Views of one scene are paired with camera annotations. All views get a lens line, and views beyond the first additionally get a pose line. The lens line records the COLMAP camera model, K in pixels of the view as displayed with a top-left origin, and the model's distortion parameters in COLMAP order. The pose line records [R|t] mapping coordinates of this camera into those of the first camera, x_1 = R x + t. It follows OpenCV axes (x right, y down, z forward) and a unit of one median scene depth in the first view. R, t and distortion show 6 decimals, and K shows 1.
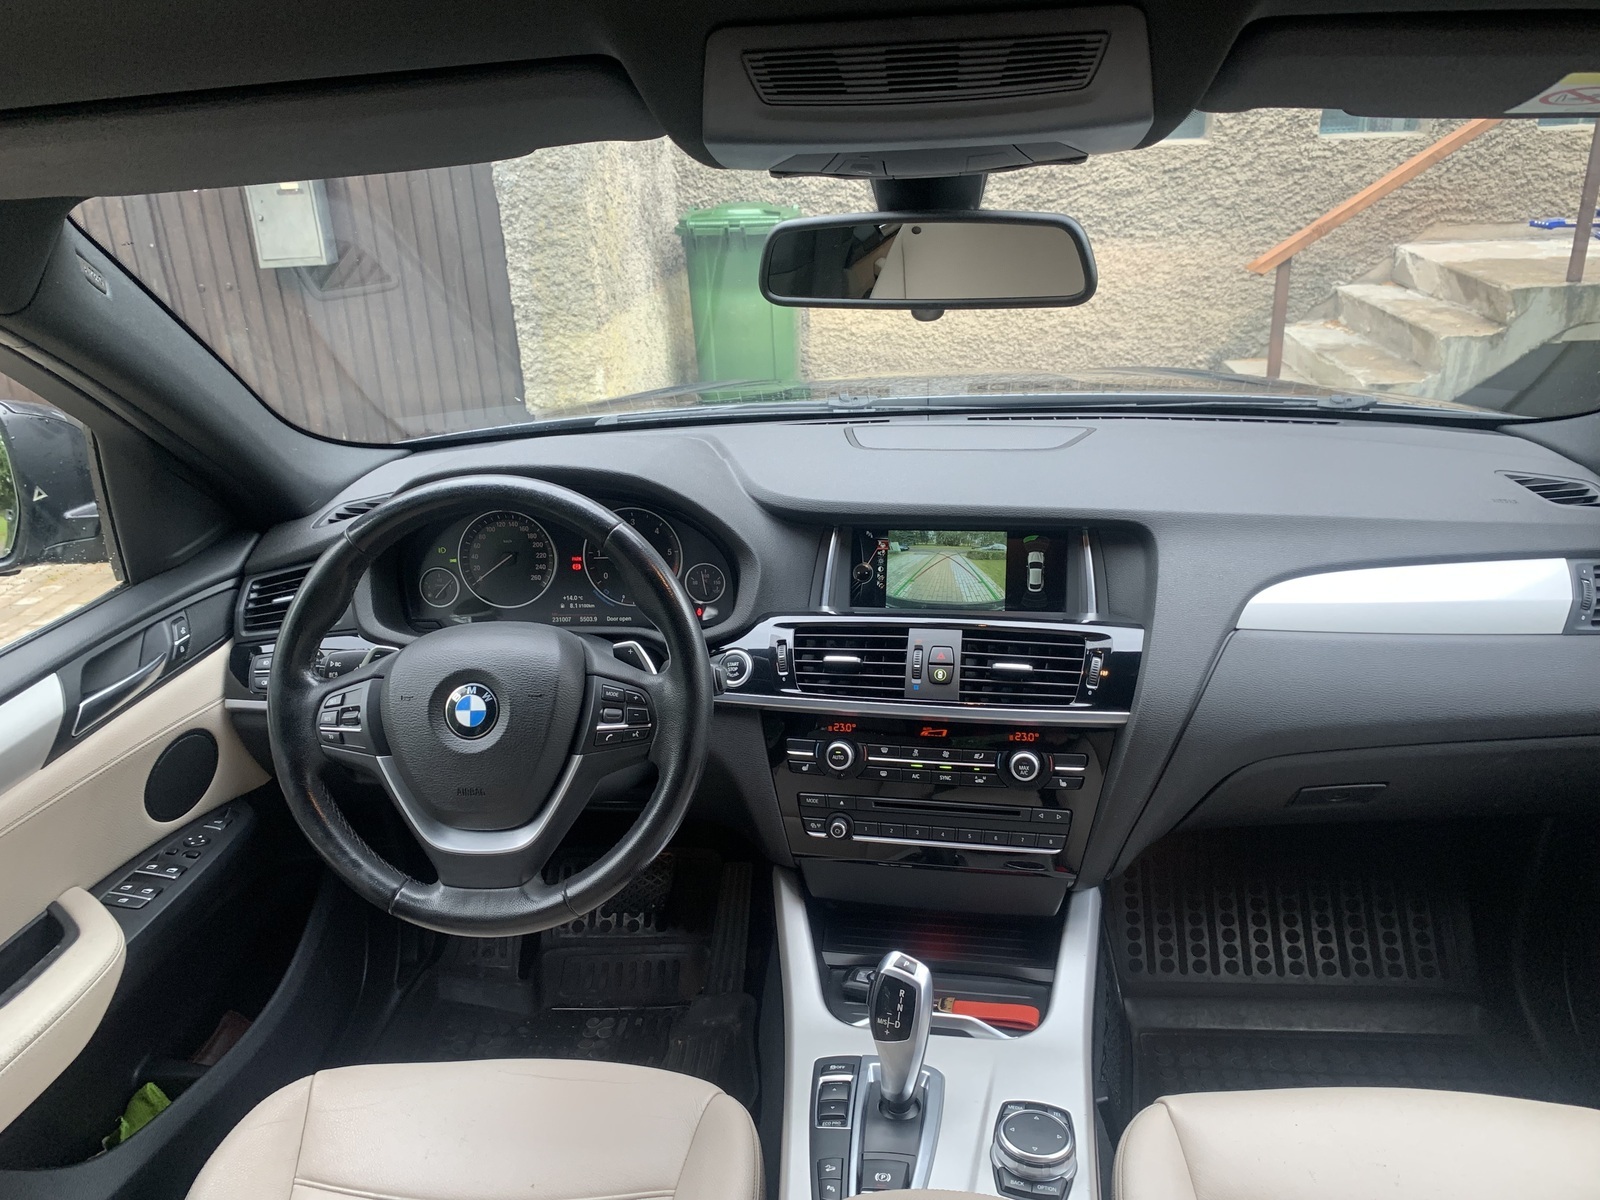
lens RADIAL K [[1234.4, 0, 802.1], [0, 1234.4, 598.5], [0, 0, 1]] dist [-0.011397, 0.016390]
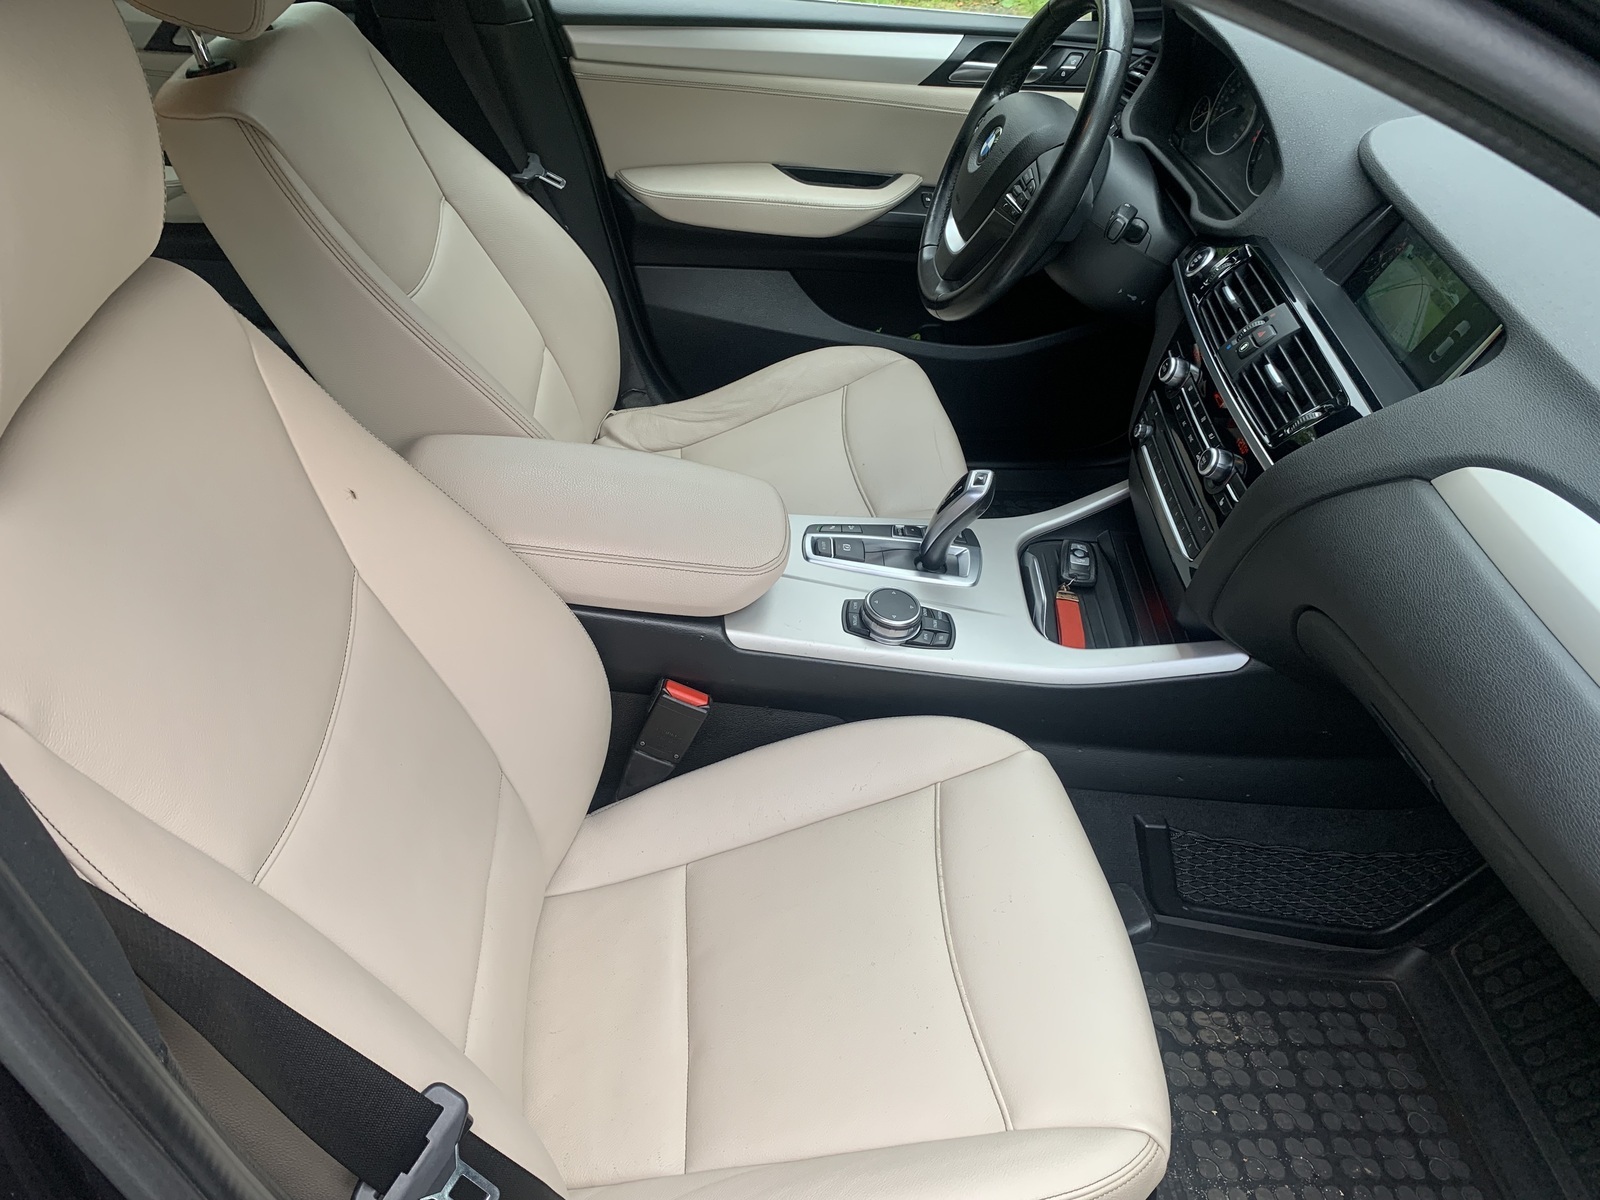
lens RADIAL K [[1234.4, 0, 799.5], [0, 1234.4, 600.4], [0, 0, 1]] dist [-0.011397, 0.016390]
pose [[0.164451, 0.657929, -0.734905, 0.834019], [-0.412922, 0.722542, 0.554462, -0.173460], [0.895796, 0.212277, 0.390496, 0.329364]]
